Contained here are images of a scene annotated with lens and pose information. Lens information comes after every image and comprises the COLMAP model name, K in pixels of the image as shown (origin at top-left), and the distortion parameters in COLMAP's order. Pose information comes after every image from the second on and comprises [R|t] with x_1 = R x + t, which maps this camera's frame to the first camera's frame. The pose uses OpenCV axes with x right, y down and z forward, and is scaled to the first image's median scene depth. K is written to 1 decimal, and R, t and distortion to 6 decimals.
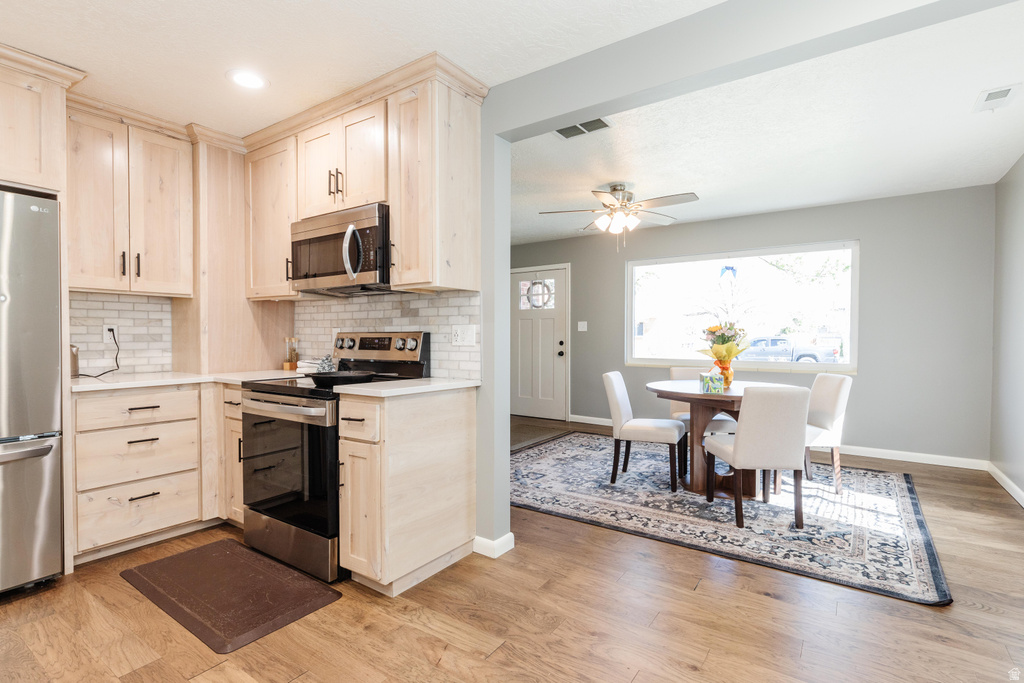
lens RADIAL K [[473.9, 0, 507.4], [0, 473.9, 340.4], [0, 0, 1]] dist [-0.001973, -0.000549]
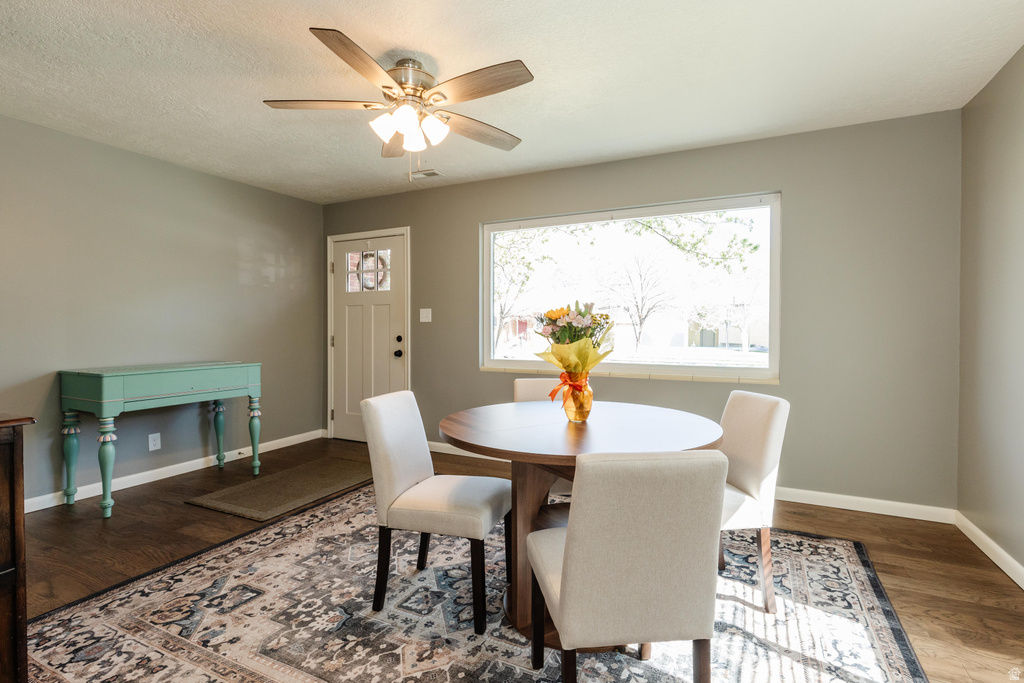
lens RADIAL K [[485.7, 0, 515.2], [0, 485.7, 327.3], [0, 0, 1]] dist [0.002828, -0.000333]
pose [[0.983462, 0.001761, 0.181104, 0.270203], [0.000816, 0.999899, -0.014154, -0.001788], [-0.181111, 0.014068, 0.983362, 0.436387]]
